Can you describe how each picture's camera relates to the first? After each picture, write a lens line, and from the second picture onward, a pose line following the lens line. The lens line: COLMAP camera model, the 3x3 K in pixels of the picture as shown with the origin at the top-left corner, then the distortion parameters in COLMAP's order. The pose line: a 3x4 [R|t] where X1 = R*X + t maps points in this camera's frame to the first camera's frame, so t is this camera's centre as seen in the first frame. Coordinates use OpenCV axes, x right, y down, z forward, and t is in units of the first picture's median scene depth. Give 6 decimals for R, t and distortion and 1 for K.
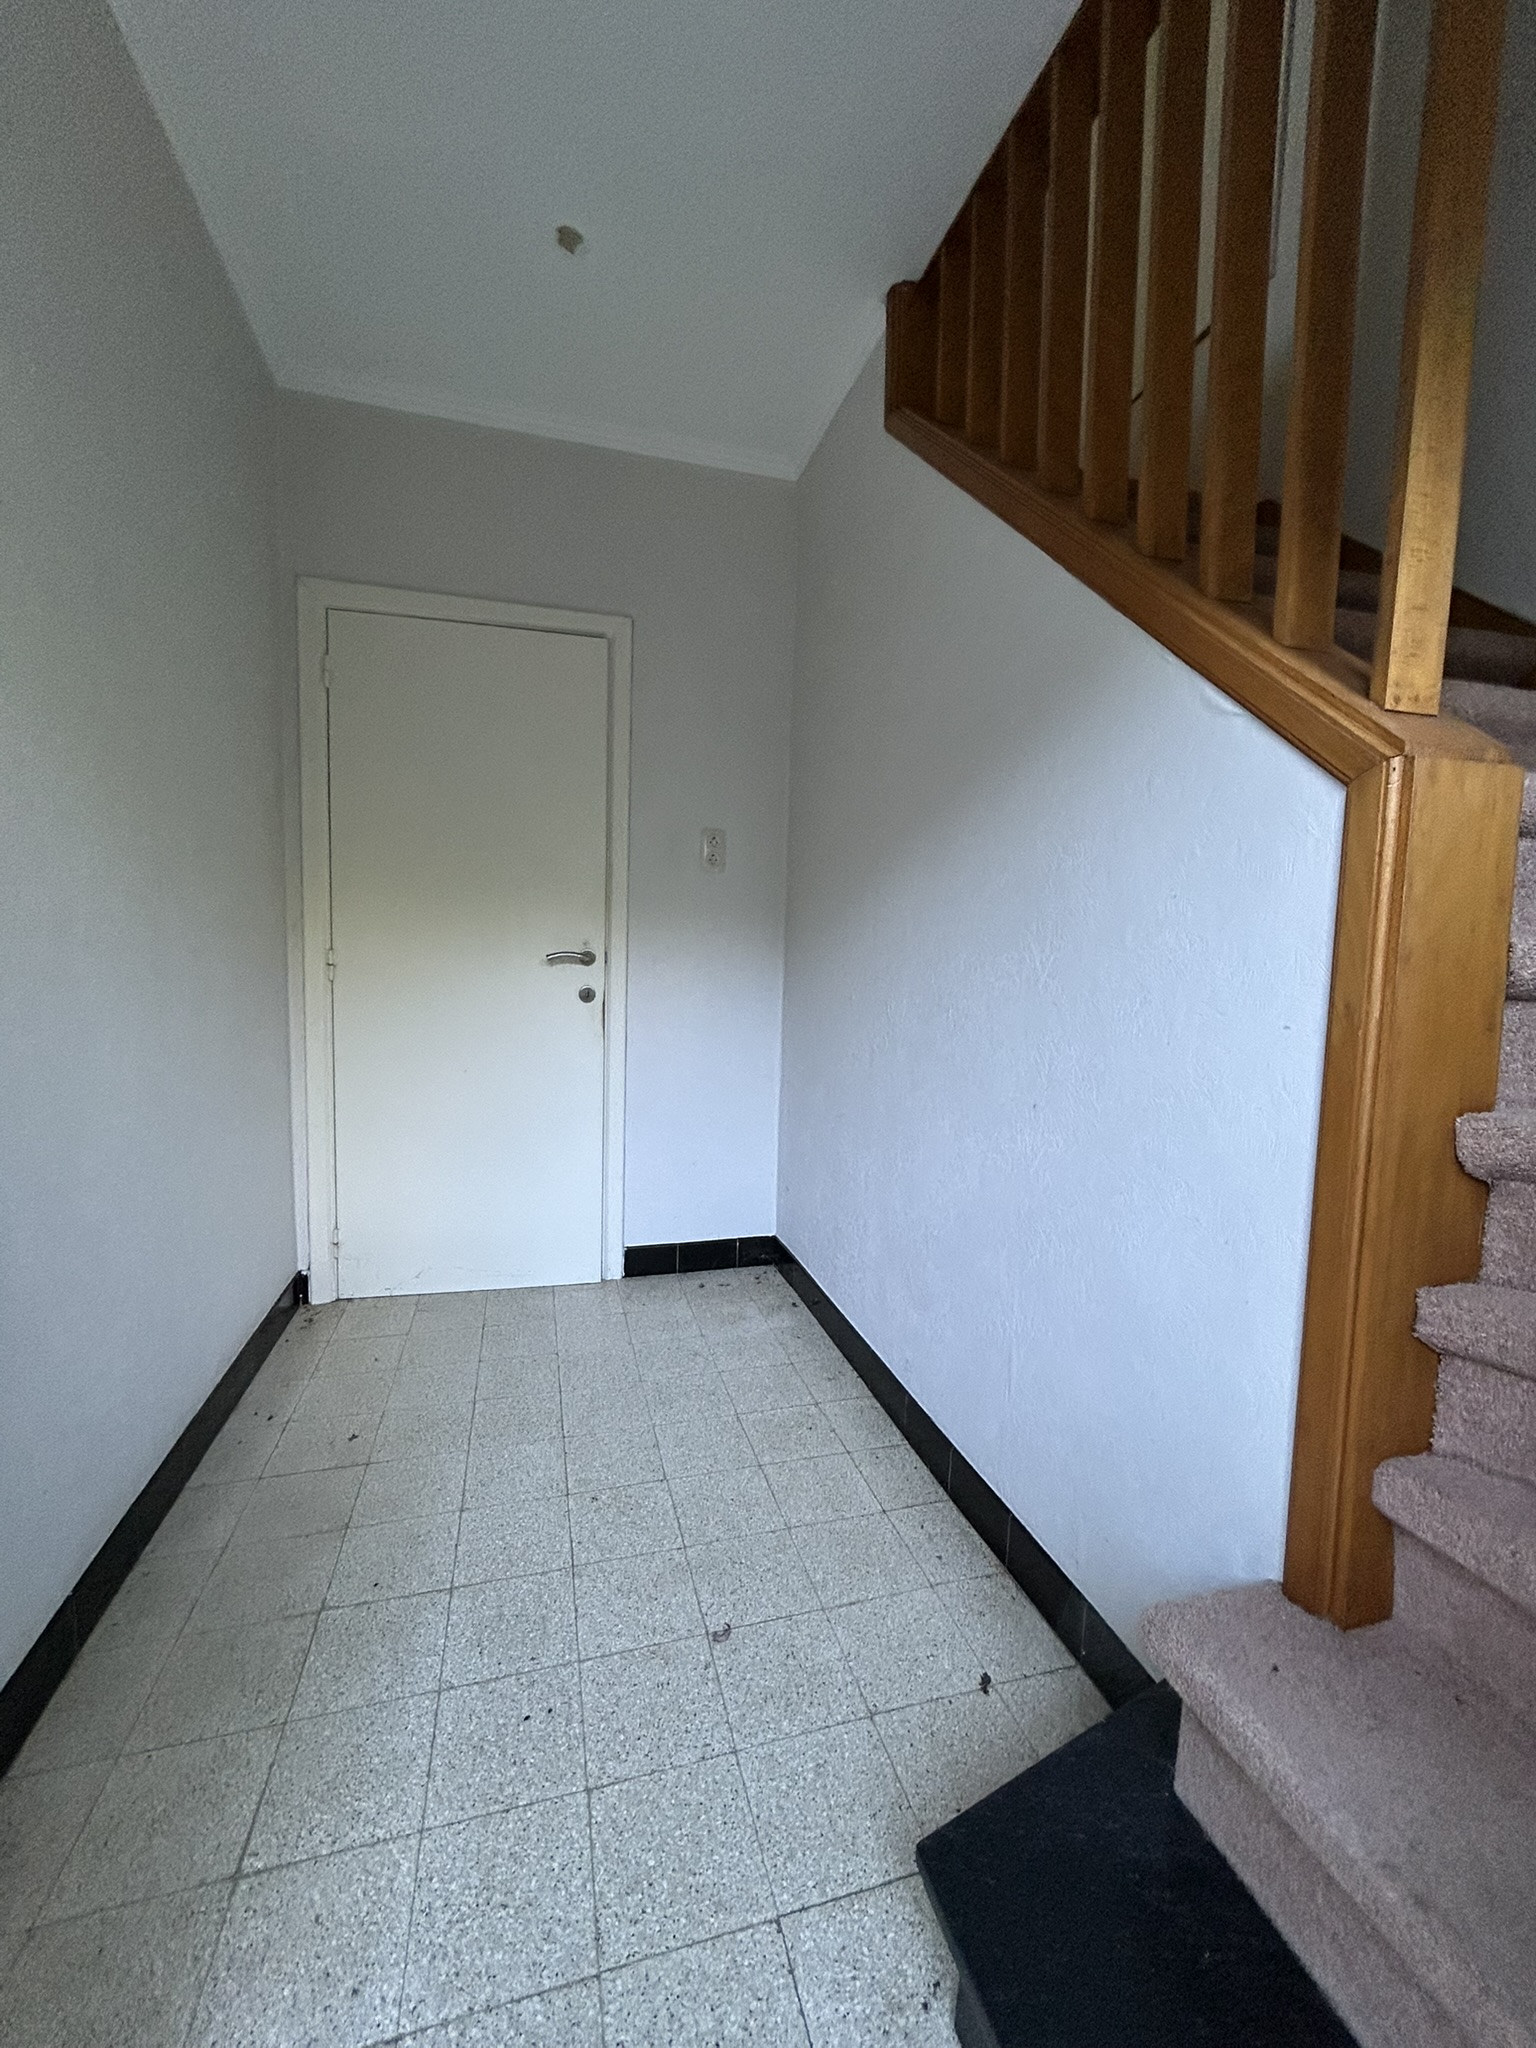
lens RADIAL K [[825.7, 0, 765.5], [0, 825.7, 1020.7], [0, 0, 1]] dist [0.003290, -0.000898]
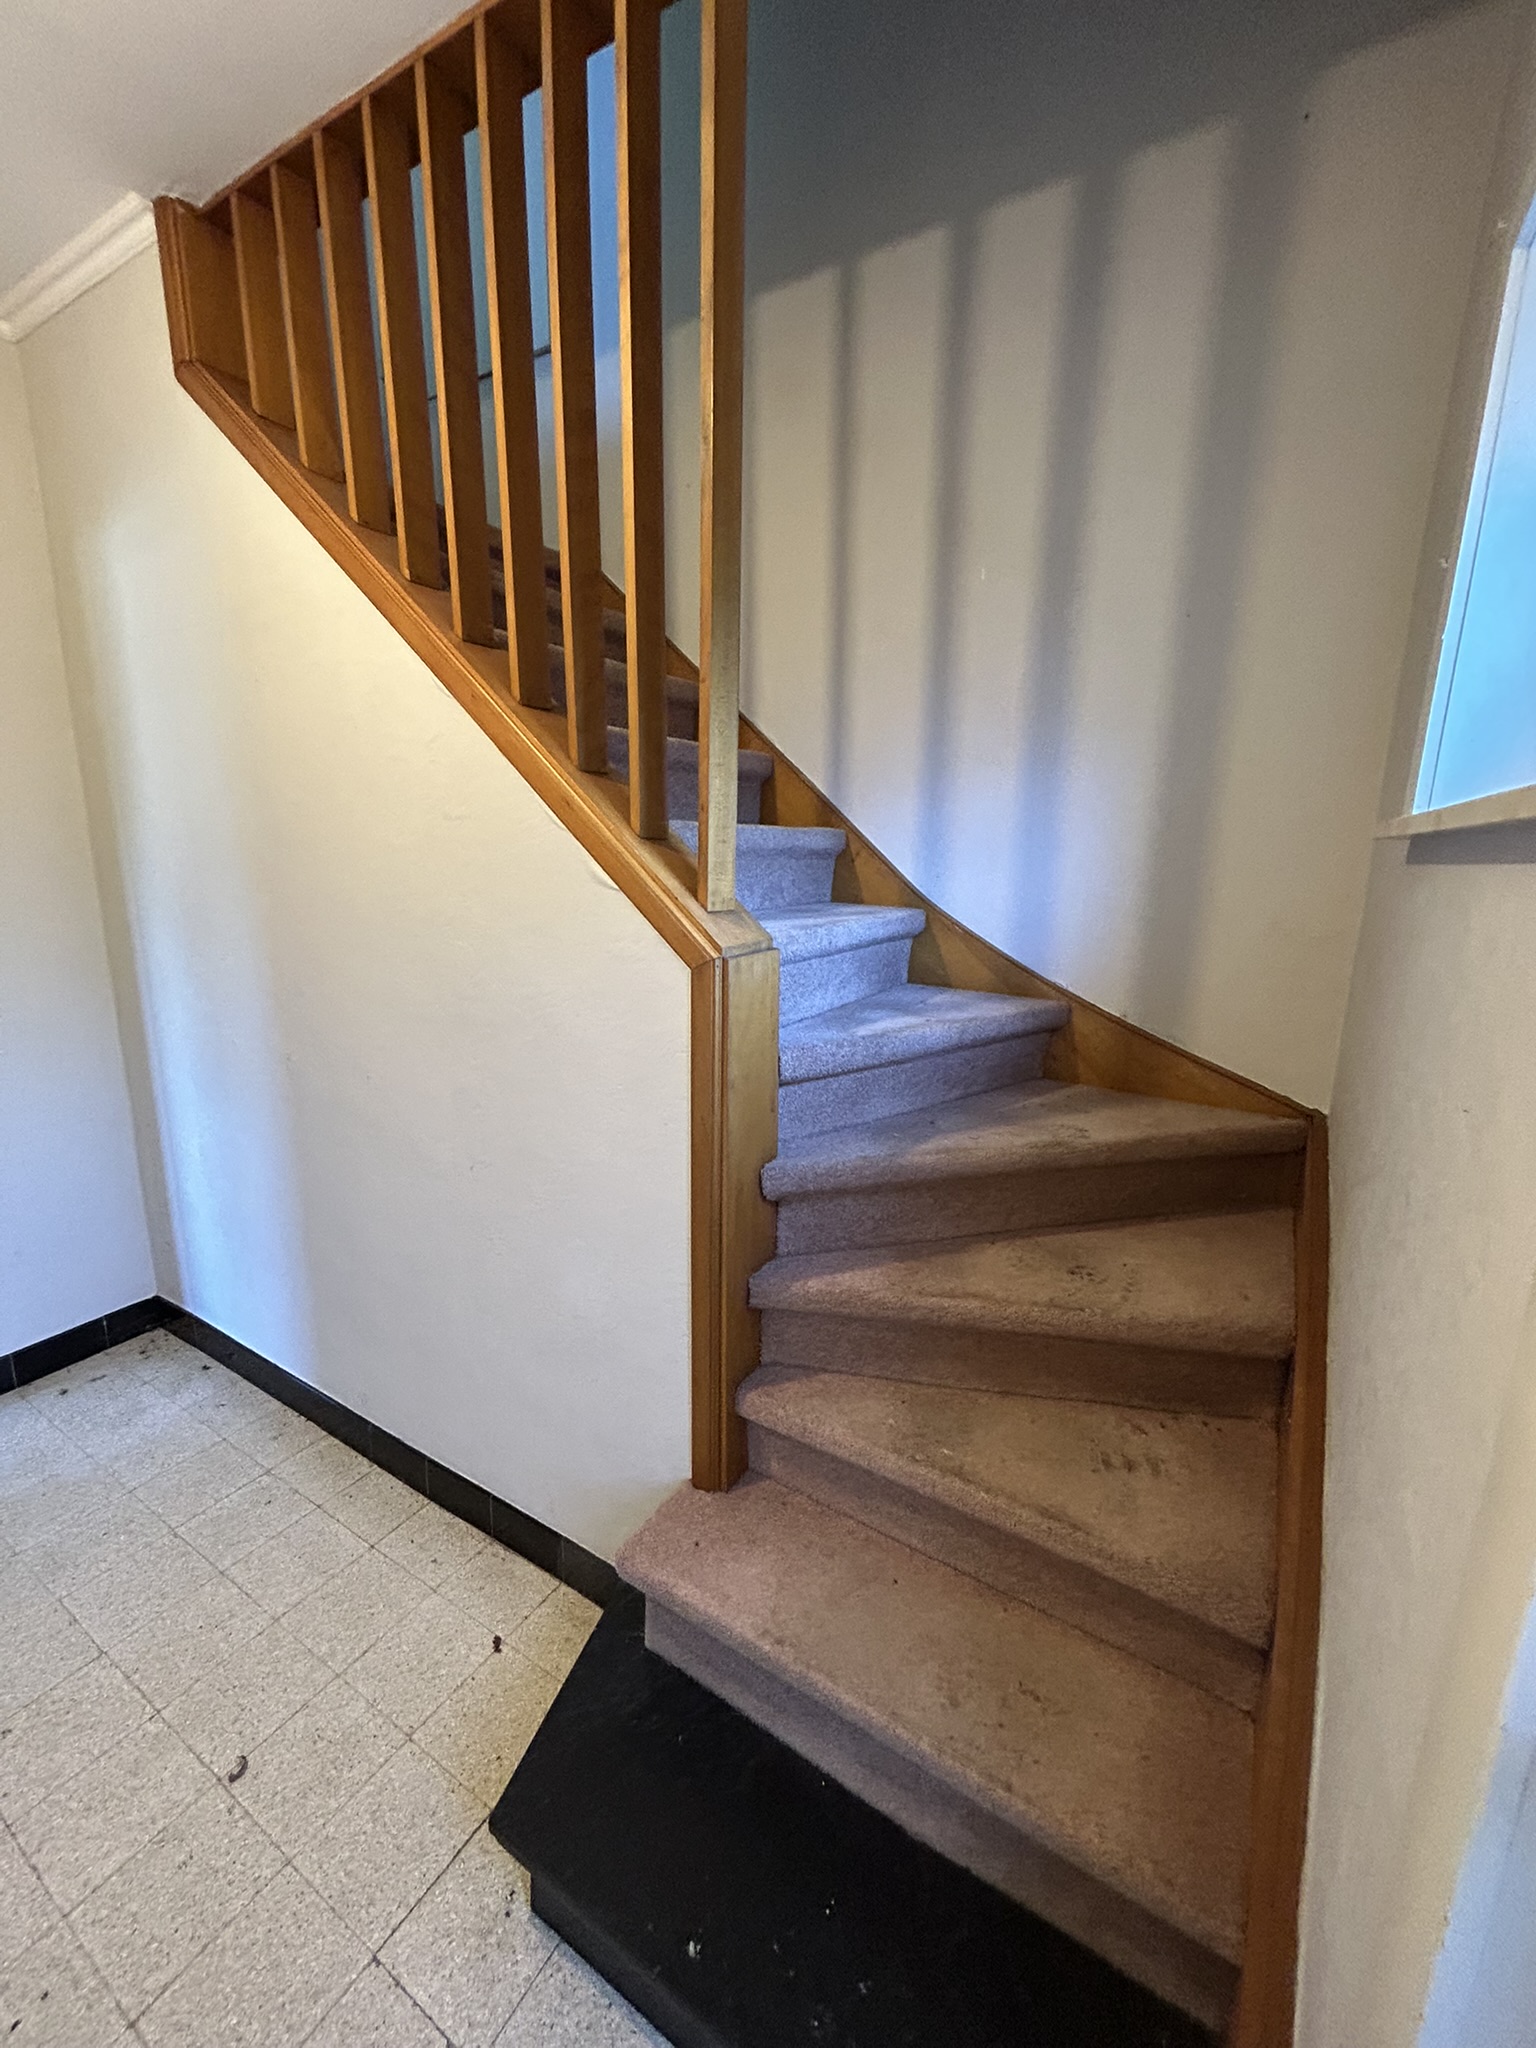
lens RADIAL K [[825.7, 0, 775.4], [0, 825.7, 1021.6], [0, 0, 1]] dist [0.003290, -0.000898]
pose [[0.731100, -0.151013, 0.665348, -0.147675], [0.056737, 0.985276, 0.161283, -0.384175], [-0.679907, -0.080164, 0.728903, -0.143429]]
